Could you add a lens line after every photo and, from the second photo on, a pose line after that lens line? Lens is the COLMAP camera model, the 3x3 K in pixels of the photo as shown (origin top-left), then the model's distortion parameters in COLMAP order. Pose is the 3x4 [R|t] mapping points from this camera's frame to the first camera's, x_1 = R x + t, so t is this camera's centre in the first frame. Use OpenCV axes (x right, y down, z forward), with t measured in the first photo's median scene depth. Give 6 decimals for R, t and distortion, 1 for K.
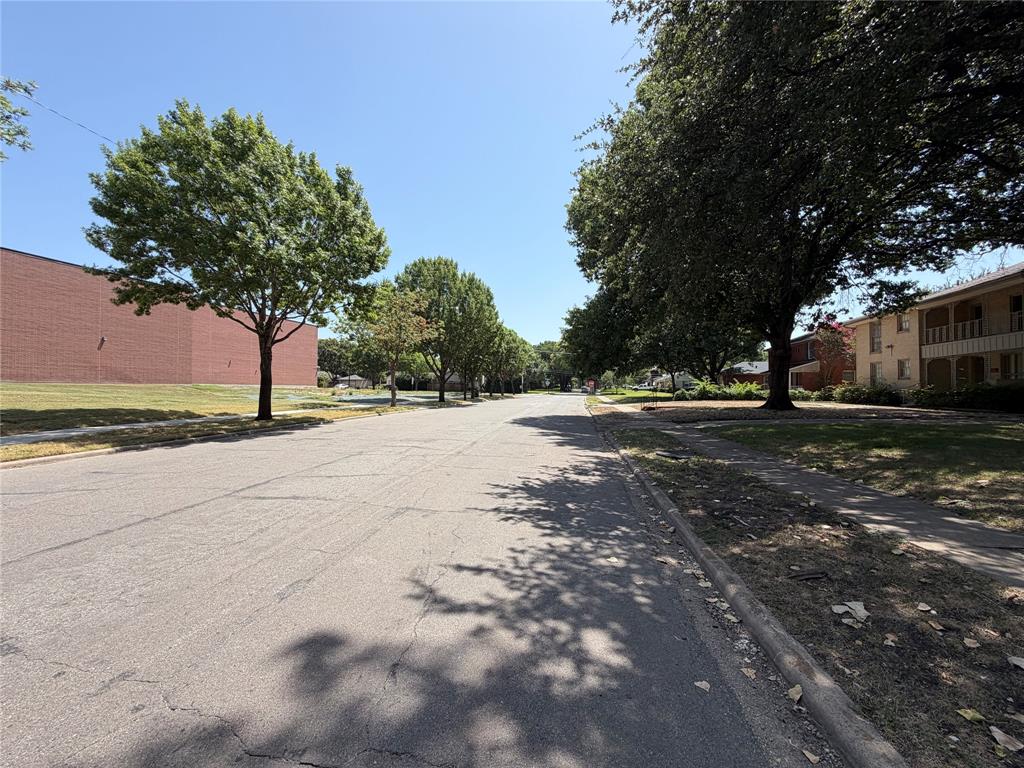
lens RADIAL K [[410.5, 0, 509.9], [0, 410.5, 387.9], [0, 0, 1]] dist [0.000189, -0.000066]
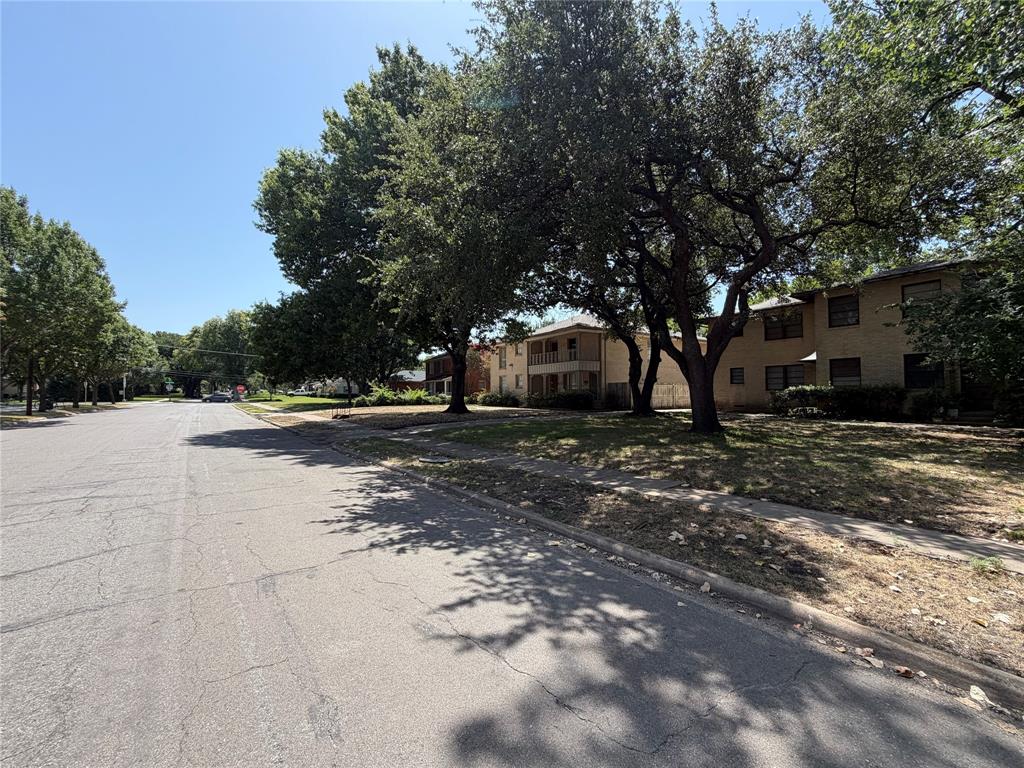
lens RADIAL K [[410.5, 0, 510.2], [0, 410.5, 387.5], [0, 0, 1]] dist [0.000189, -0.000066]
pose [[0.684628, 0.007834, 0.728850, -0.116124], [0.000638, 0.999935, -0.011347, -0.008294], [-0.728892, 0.008233, 0.684579, 0.042105]]
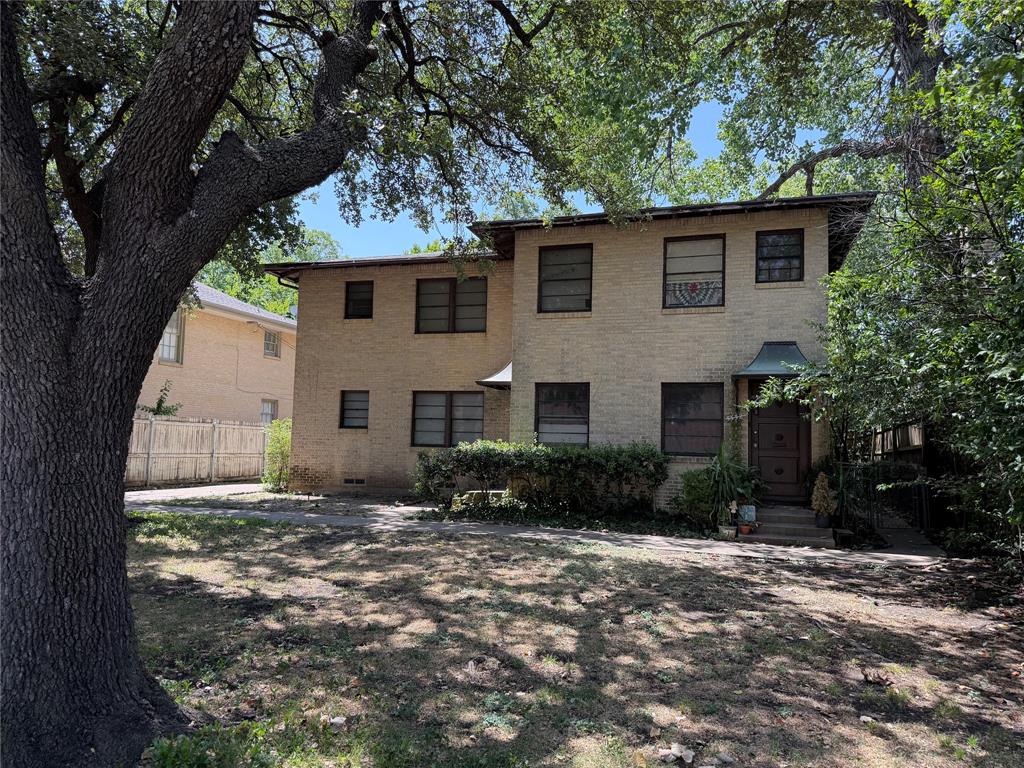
lens RADIAL K [[725.1, 0, 508.4], [0, 725.1, 384.8], [0, 0, 1]] dist [0.052763, 0.000531]
pose [[0.071202, 0.077127, 0.994476, 0.308055], [-0.034326, 0.996605, -0.074835, -0.023822], [-0.996871, -0.028808, 0.073608, 0.120553]]
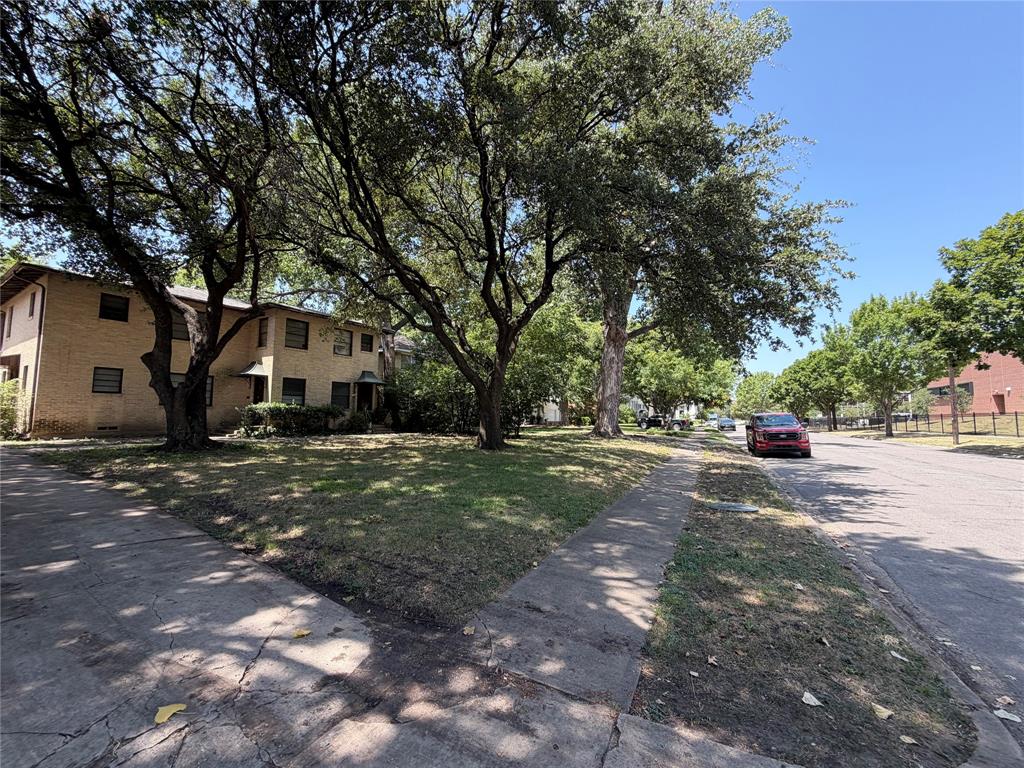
lens RADIAL K [[410.5, 0, 506.2], [0, 410.5, 383.8], [0, 0, 1]] dist [0.000189, -0.000066]
pose [[-0.939334, 0.003505, 0.342986, 0.237514], [-0.025026, 0.996582, -0.078725, -0.007088], [-0.342090, -0.082532, -0.936036, 0.811413]]
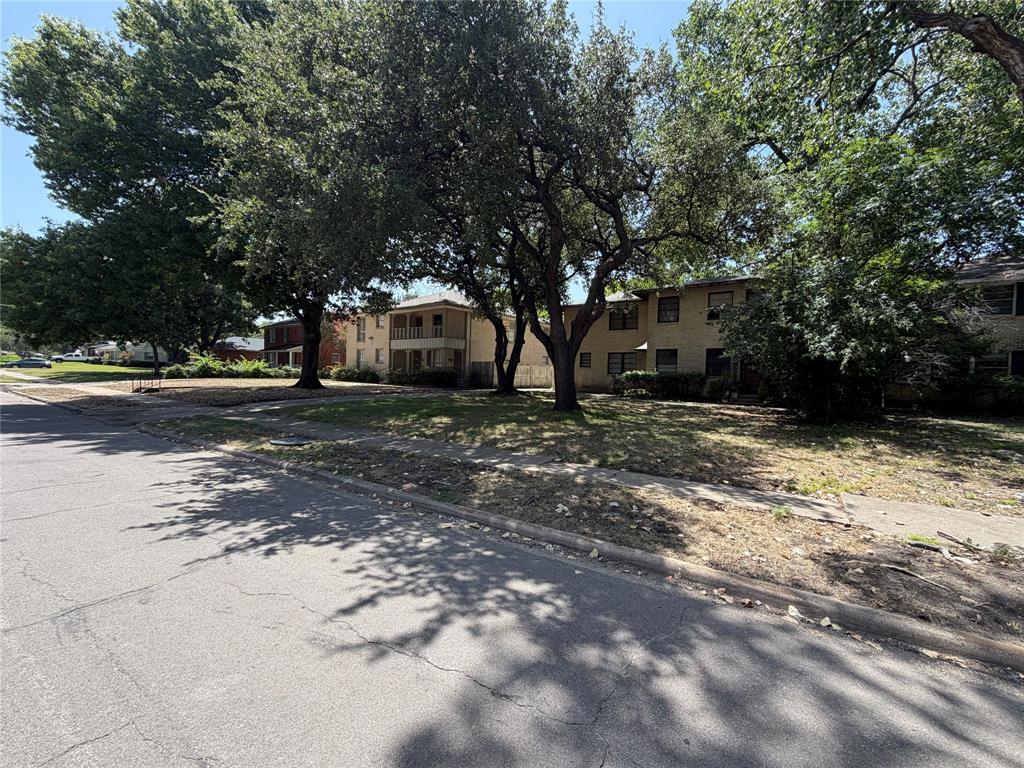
lens RADIAL K [[410.5, 0, 512.0], [0, 410.5, 387.6], [0, 0, 1]] dist [0.000189, -0.000066]
pose [[0.395714, -0.021975, 0.918111, -0.120168], [-0.033710, 0.998692, 0.038433, -0.008269], [-0.917755, -0.046158, 0.394455, 0.065358]]
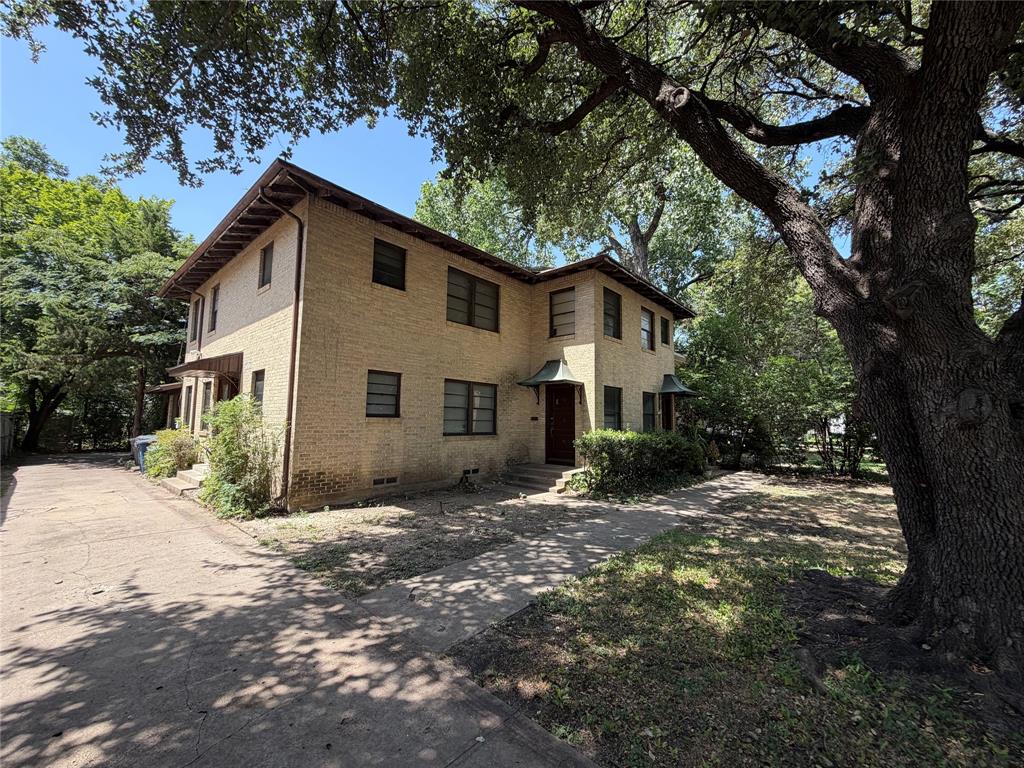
lens RADIAL K [[410.5, 0, 512.9], [0, 410.5, 380.7], [0, 0, 1]] dist [0.000189, -0.000066]
pose [[-0.872739, 0.030594, 0.487227, 0.849373], [-0.023626, 0.994218, -0.104748, -0.026747], [-0.487614, -0.102929, -0.866971, 0.660383]]
